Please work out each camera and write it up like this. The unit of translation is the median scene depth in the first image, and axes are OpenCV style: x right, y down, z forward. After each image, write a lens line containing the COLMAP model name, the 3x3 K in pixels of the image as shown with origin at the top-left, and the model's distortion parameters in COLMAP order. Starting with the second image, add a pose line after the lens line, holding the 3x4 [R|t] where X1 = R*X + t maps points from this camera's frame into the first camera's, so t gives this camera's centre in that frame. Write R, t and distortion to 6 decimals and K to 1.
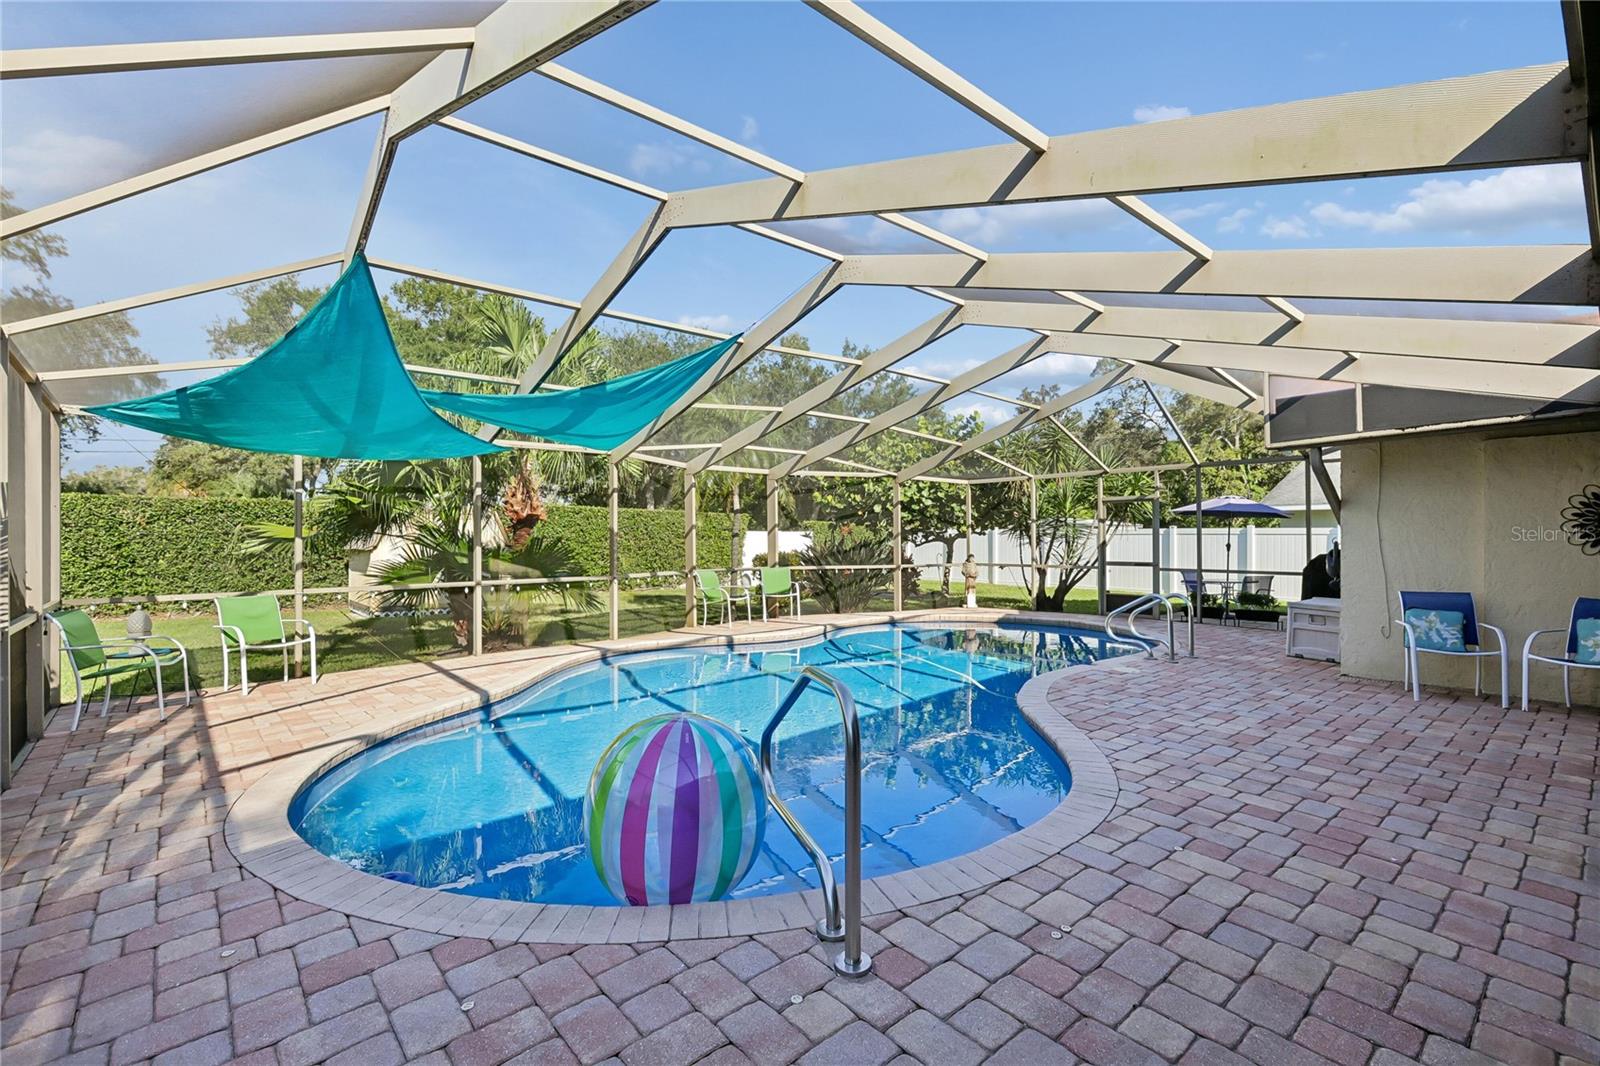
lens RADIAL K [[719.2, 0, 812.6], [0, 719.2, 535.8], [0, 0, 1]] dist [-0.002836, -0.000039]
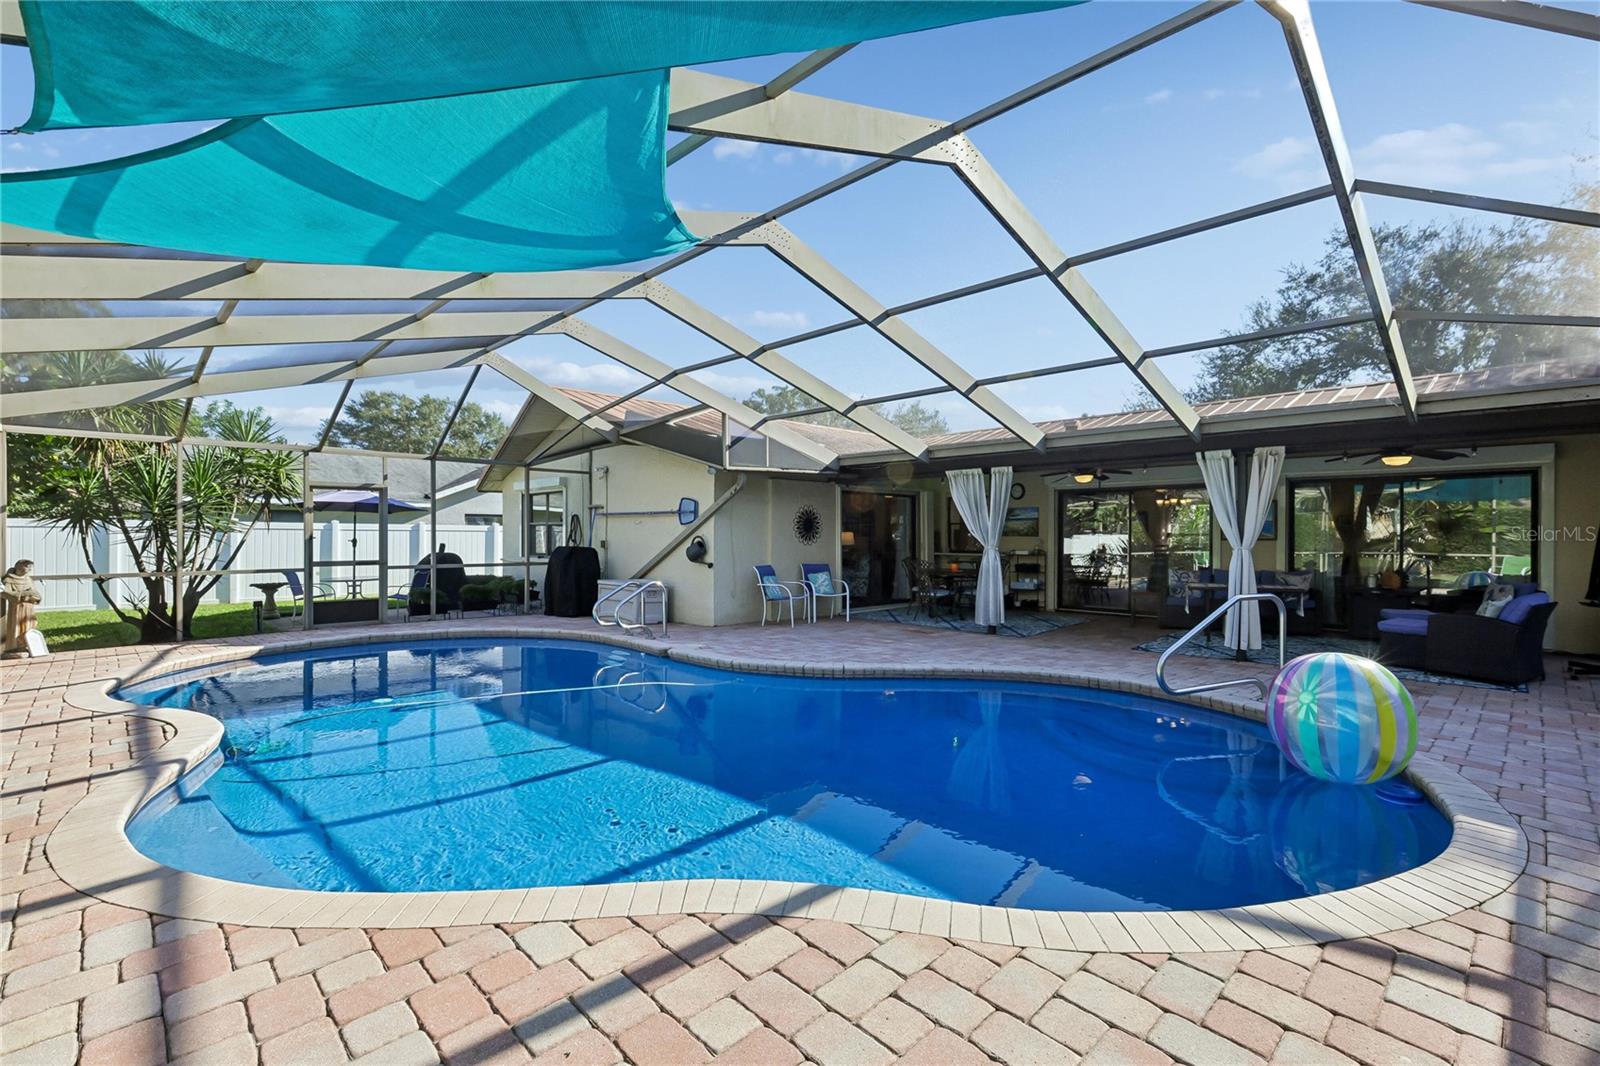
lens RADIAL K [[719.2, 0, 812.6], [0, 719.2, 535.8], [0, 0, 1]] dist [-0.002836, -0.000039]
pose [[-0.051179, 0.003025, 0.998685, -0.780206], [-0.005014, 0.999982, -0.003286, 0.012027], [-0.998677, -0.005175, -0.051163, 0.907922]]
